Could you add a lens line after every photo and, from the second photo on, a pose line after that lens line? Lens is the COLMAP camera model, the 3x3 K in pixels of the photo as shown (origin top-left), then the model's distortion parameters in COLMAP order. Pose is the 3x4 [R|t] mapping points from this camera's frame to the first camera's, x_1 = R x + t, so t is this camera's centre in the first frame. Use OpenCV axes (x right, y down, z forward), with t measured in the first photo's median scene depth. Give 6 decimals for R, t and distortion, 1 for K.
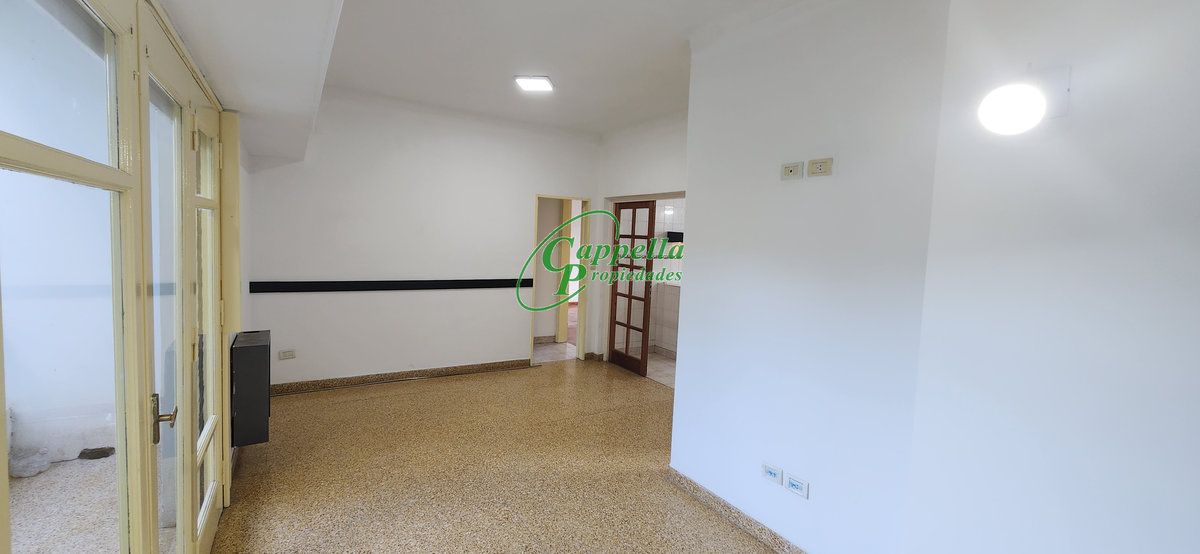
lens RADIAL K [[486.9, 0, 595.6], [0, 486.9, 273.0], [0, 0, 1]] dist [-0.001028, -0.000657]
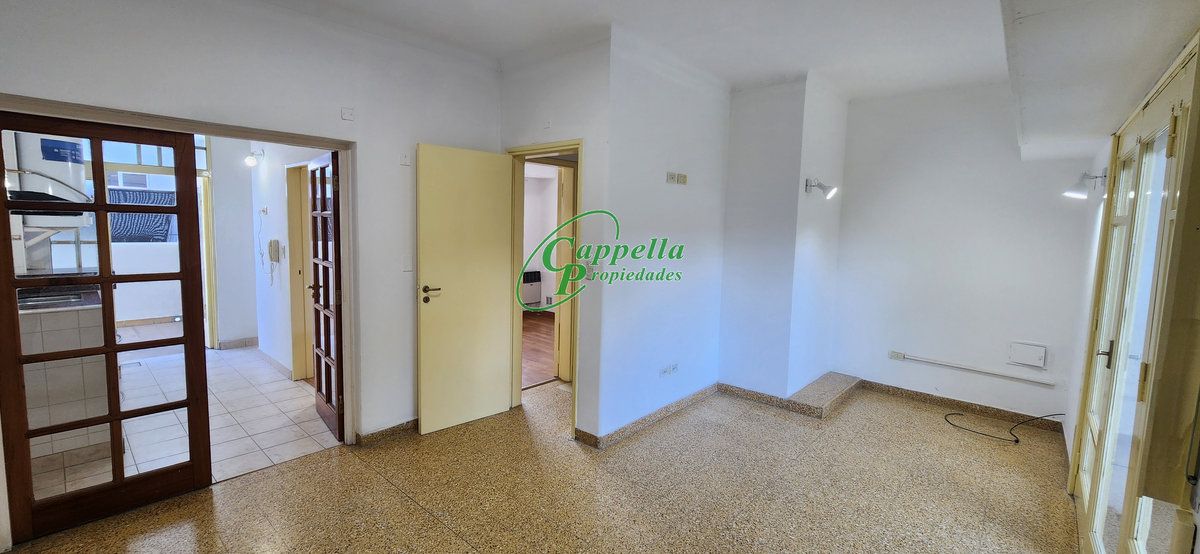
lens RADIAL K [[486.9, 0, 589.8], [0, 486.9, 269.5], [0, 0, 1]] dist [-0.001028, -0.000657]
pose [[-0.272695, -0.150214, 0.950302, -0.497395], [0.030650, 0.985879, 0.164633, -0.087805], [-0.961612, 0.074021, -0.264240, 0.797014]]
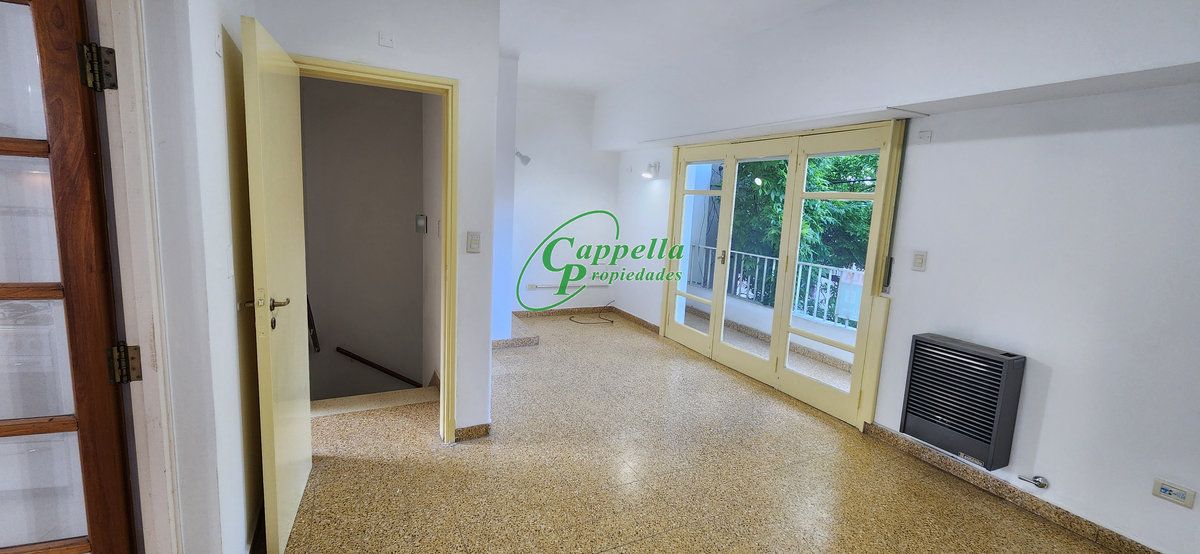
lens RADIAL K [[486.9, 0, 592.7], [0, 486.9, 270.1], [0, 0, 1]] dist [-0.001028, -0.000657]
pose [[-0.991152, -0.110739, 0.073174, -0.053795], [-0.092445, 0.971538, 0.218102, -0.082205], [-0.095244, 0.209408, -0.973179, 1.165557]]
